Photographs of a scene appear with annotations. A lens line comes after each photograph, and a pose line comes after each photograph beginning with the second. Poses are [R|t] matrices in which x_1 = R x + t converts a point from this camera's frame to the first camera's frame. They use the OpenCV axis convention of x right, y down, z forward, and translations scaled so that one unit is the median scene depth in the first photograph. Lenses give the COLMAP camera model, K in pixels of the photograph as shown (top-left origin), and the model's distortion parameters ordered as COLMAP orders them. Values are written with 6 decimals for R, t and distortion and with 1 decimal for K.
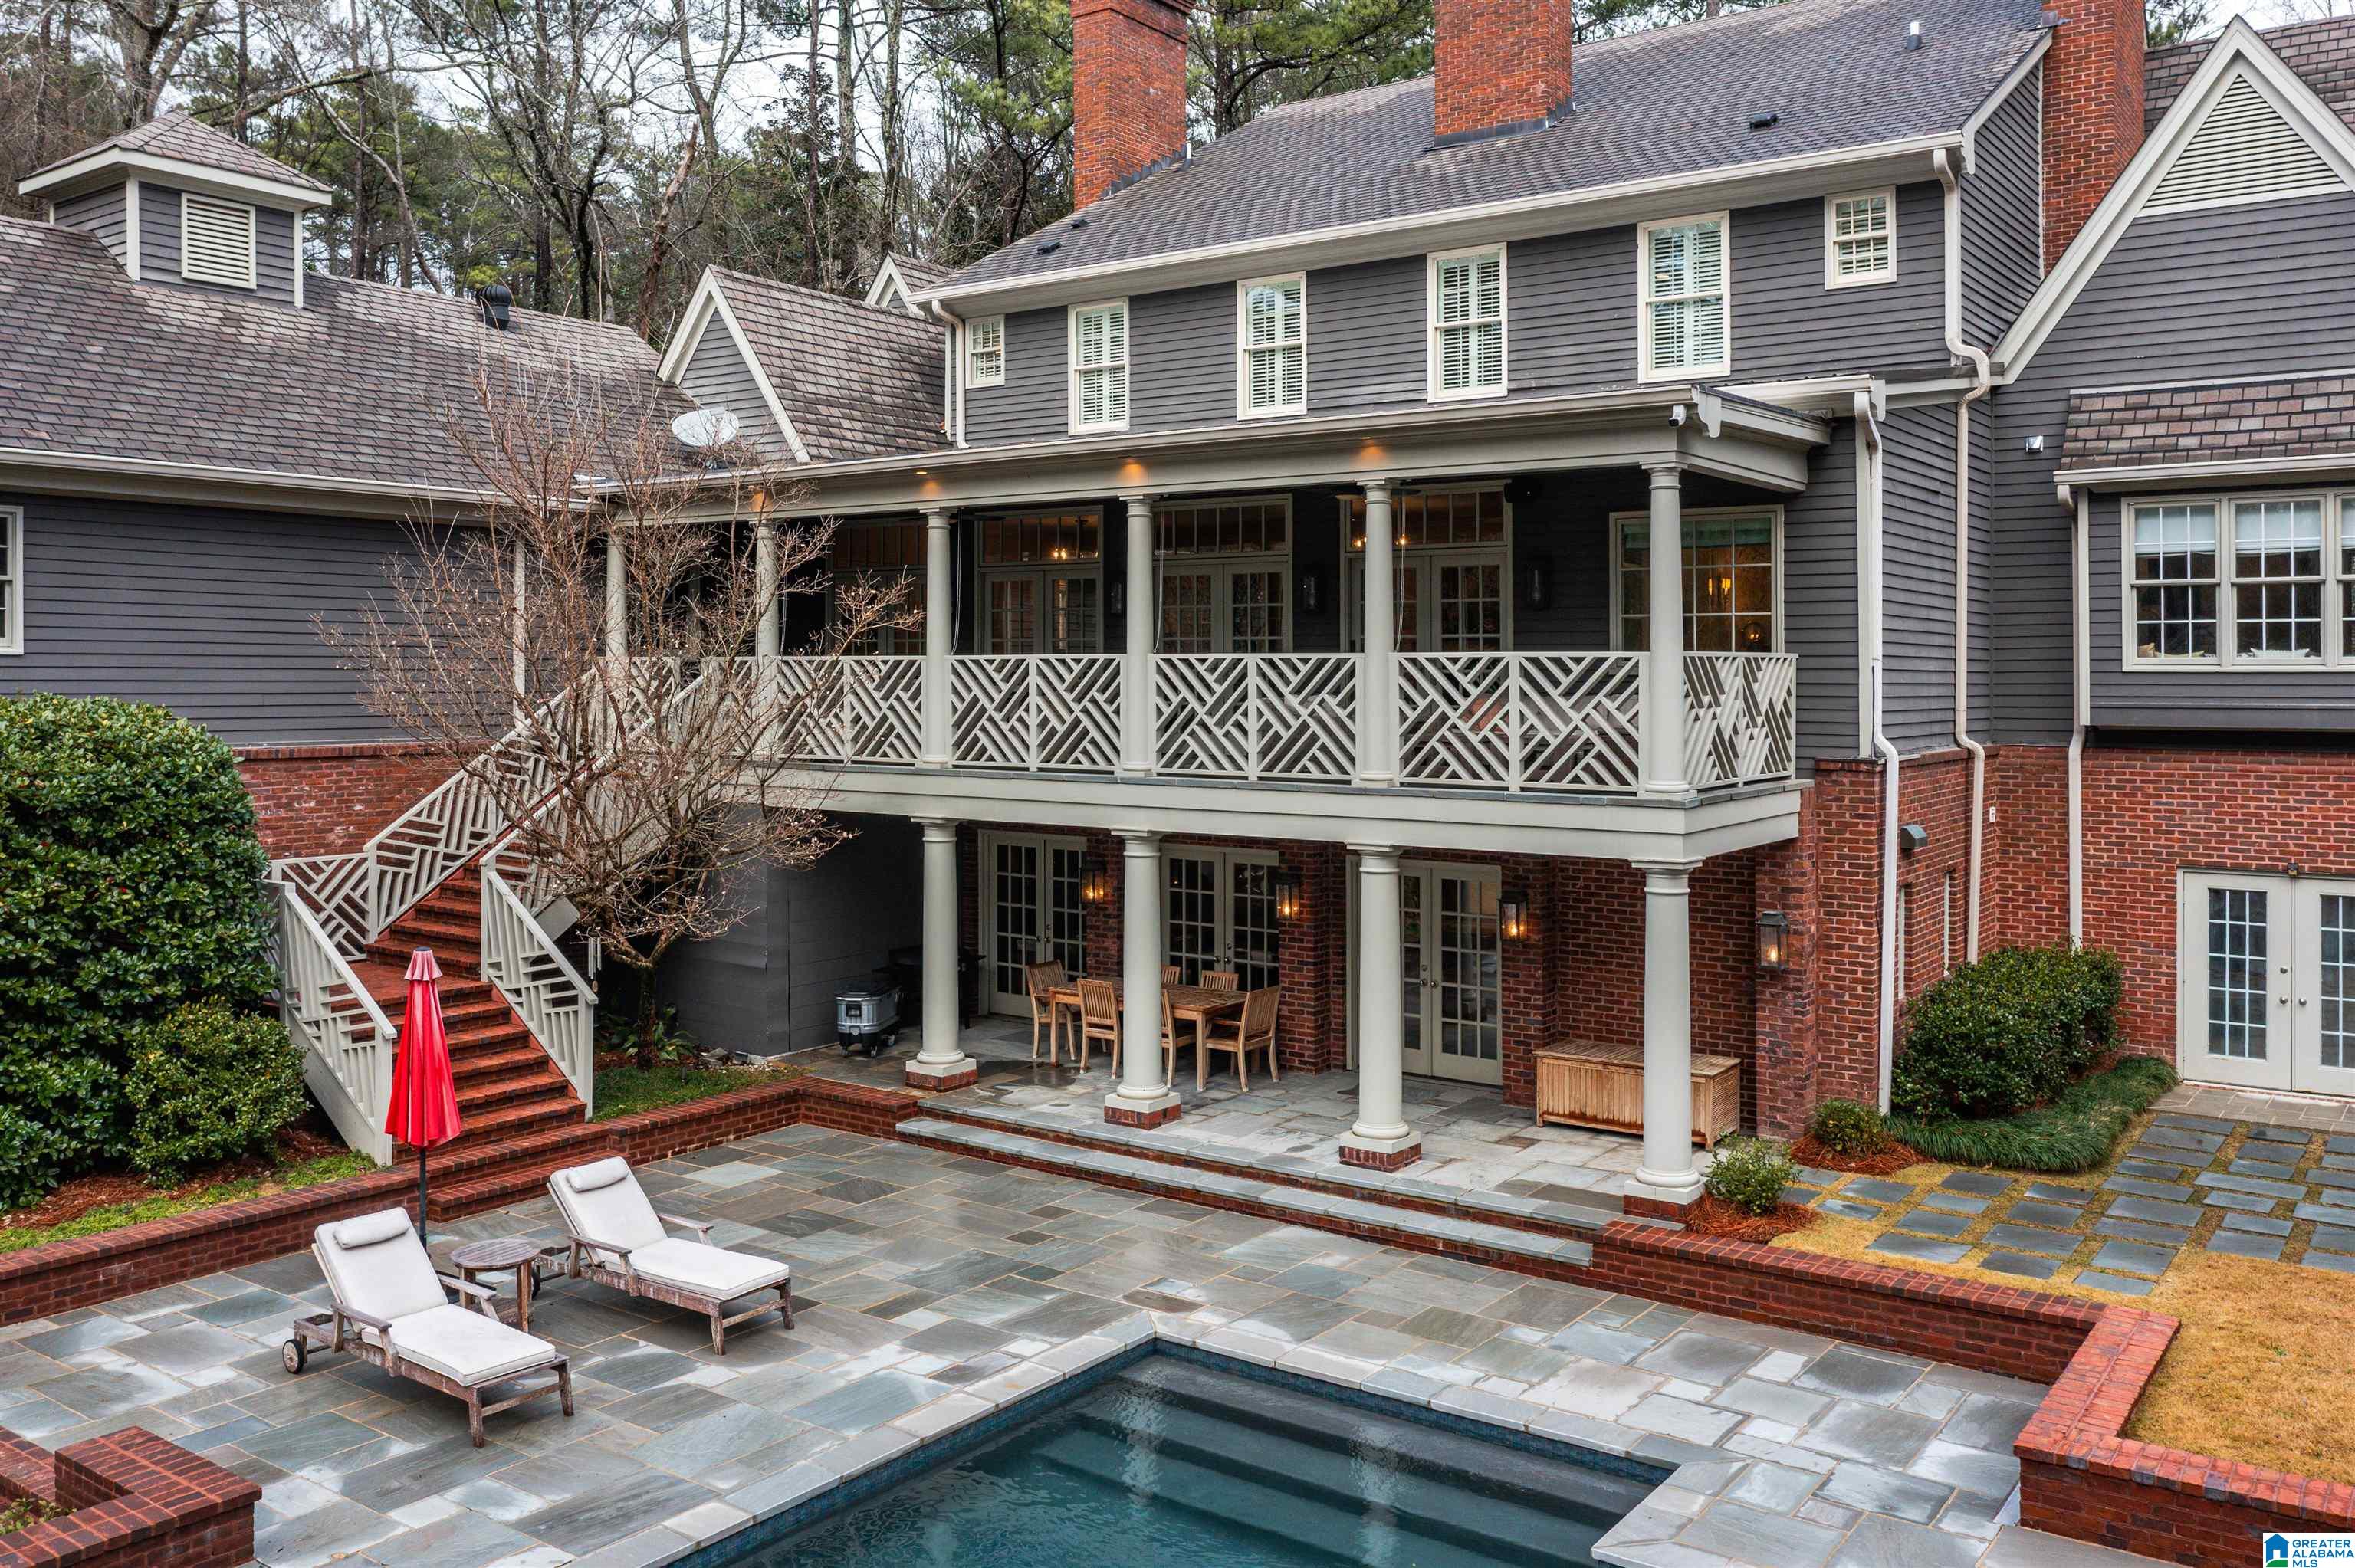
lens RADIAL K [[1887.3, 0, 1191.3], [0, 1887.3, 689.0], [0, 0, 1]] dist [-0.010038, -0.003179]
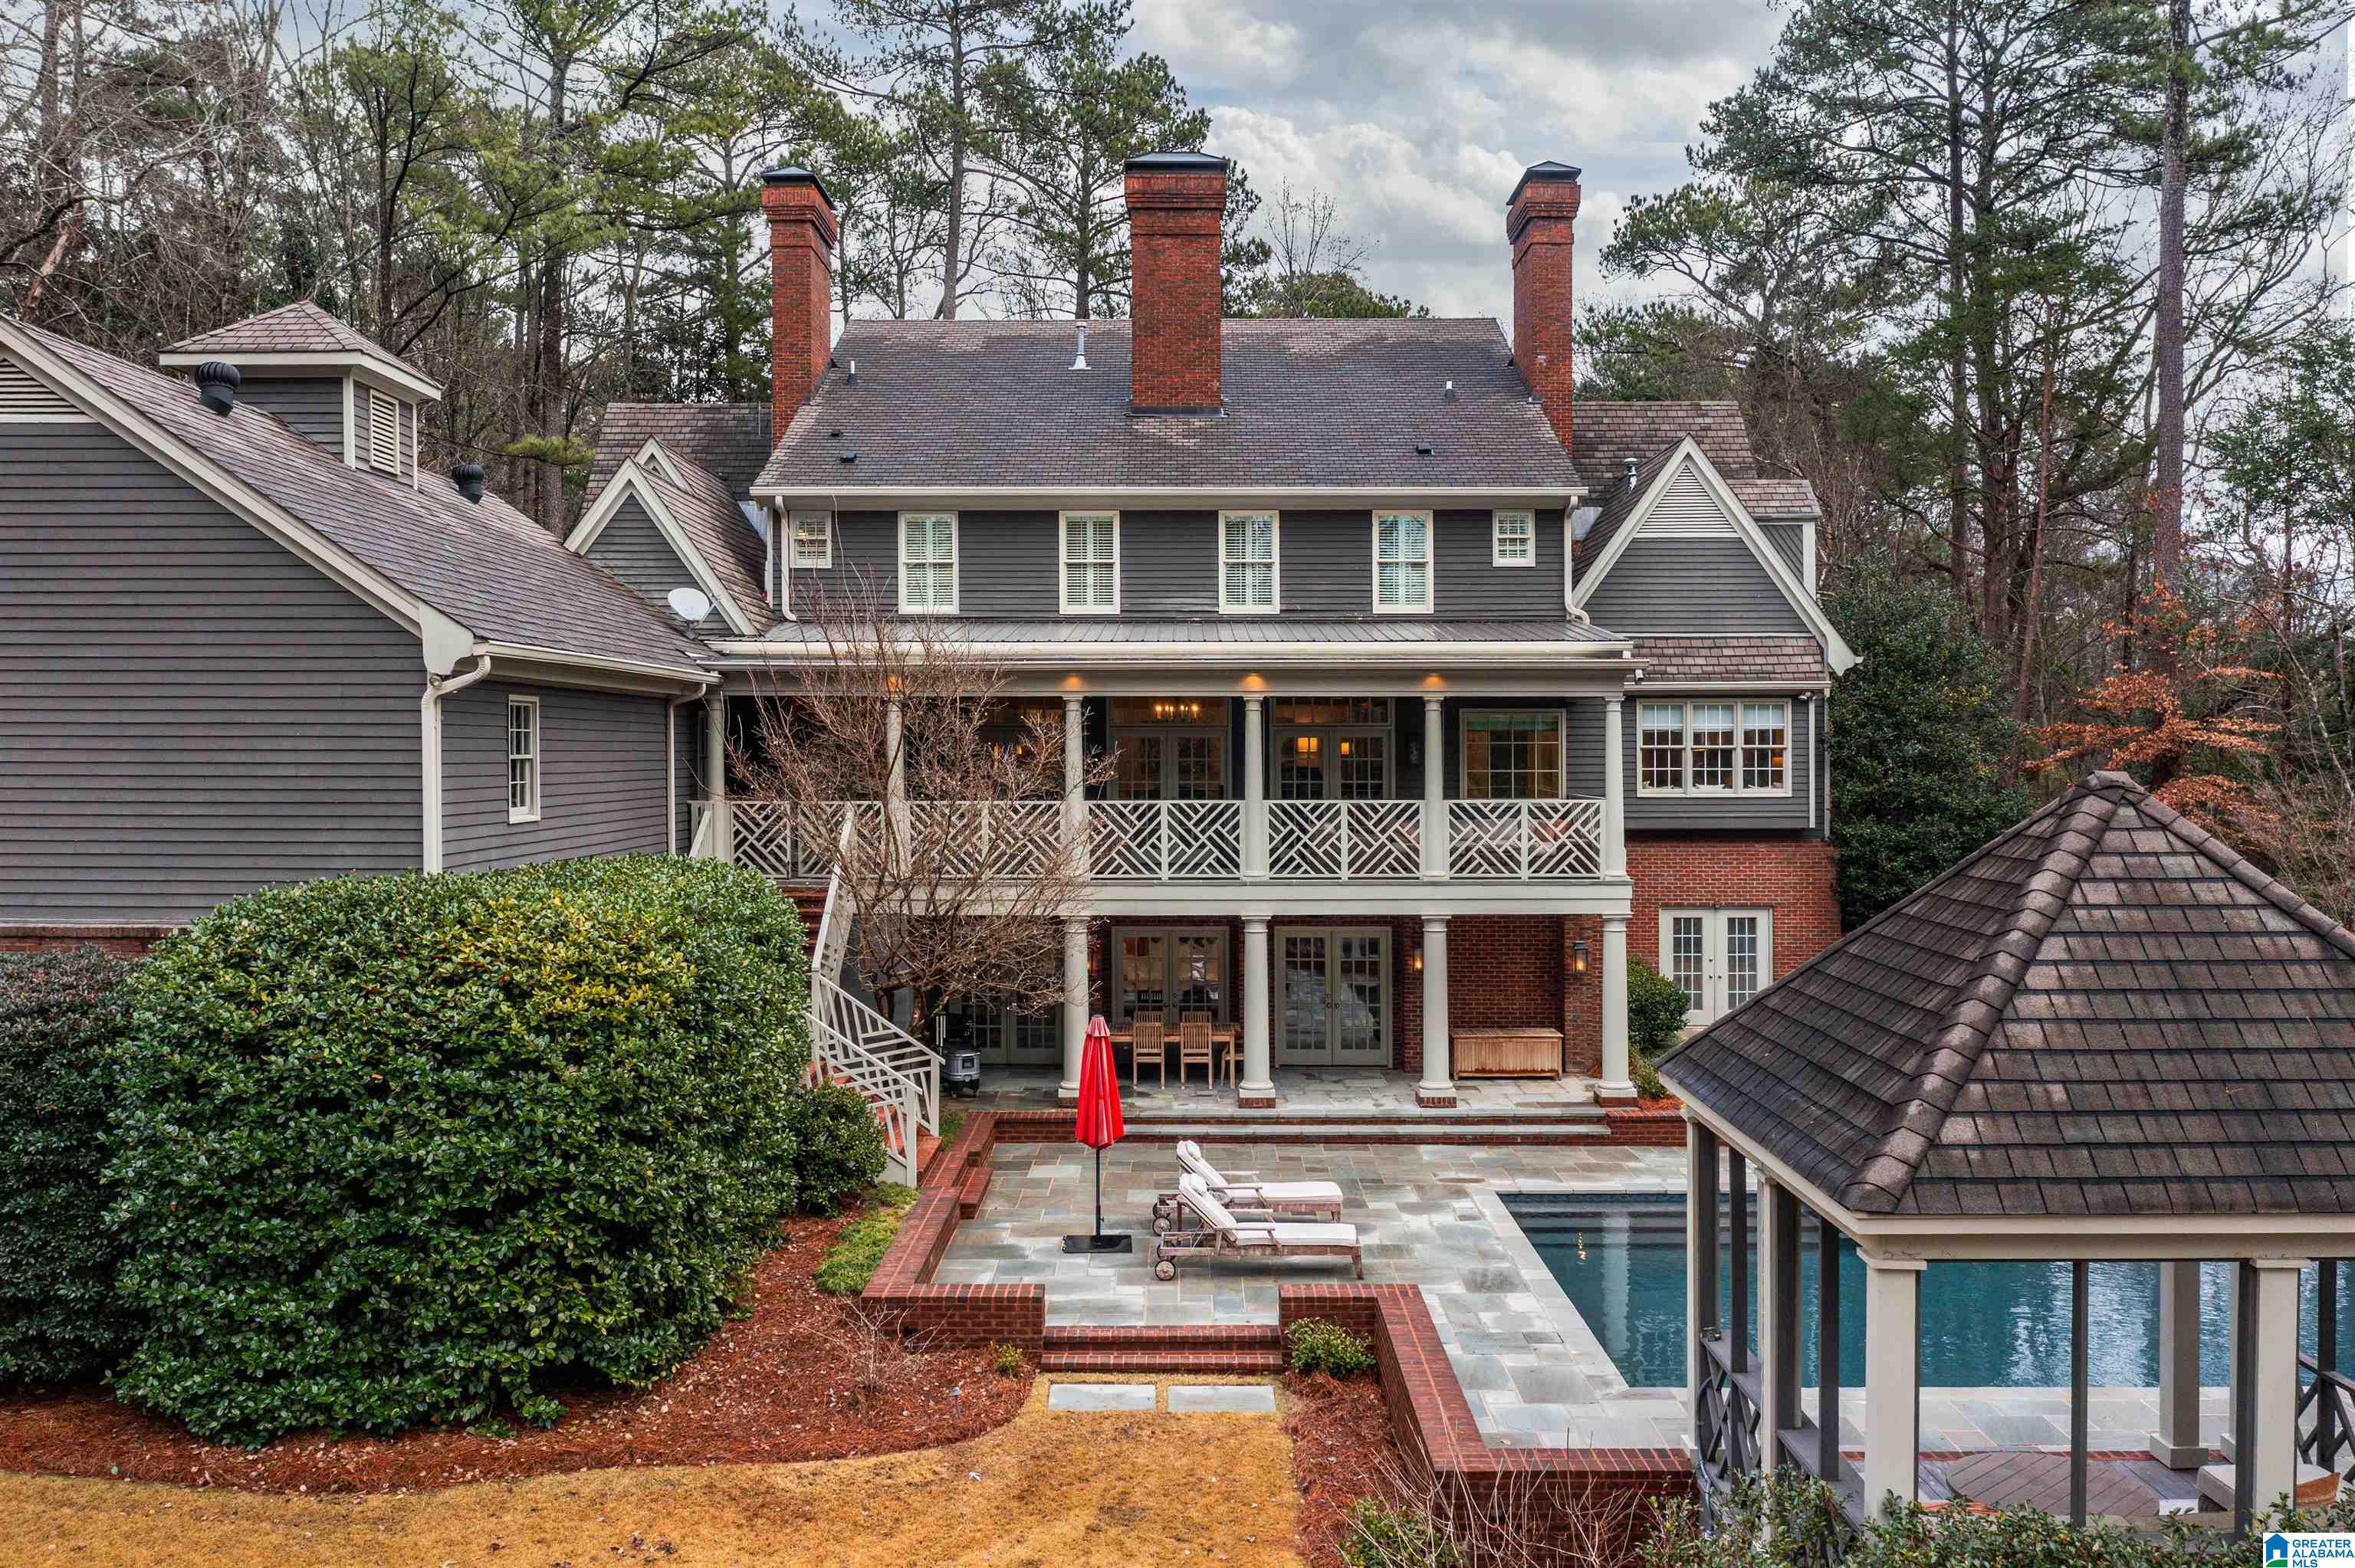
lens RADIAL K [[1887.3, 0, 1181.1], [0, 1887.3, 778.7], [0, 0, 1]] dist [-0.010038, -0.003179]
pose [[0.815636, -0.012131, 0.578438, -0.904993], [0.009172, 0.999926, 0.008039, -0.046412], [-0.578492, -0.001251, 0.815687, -0.199283]]
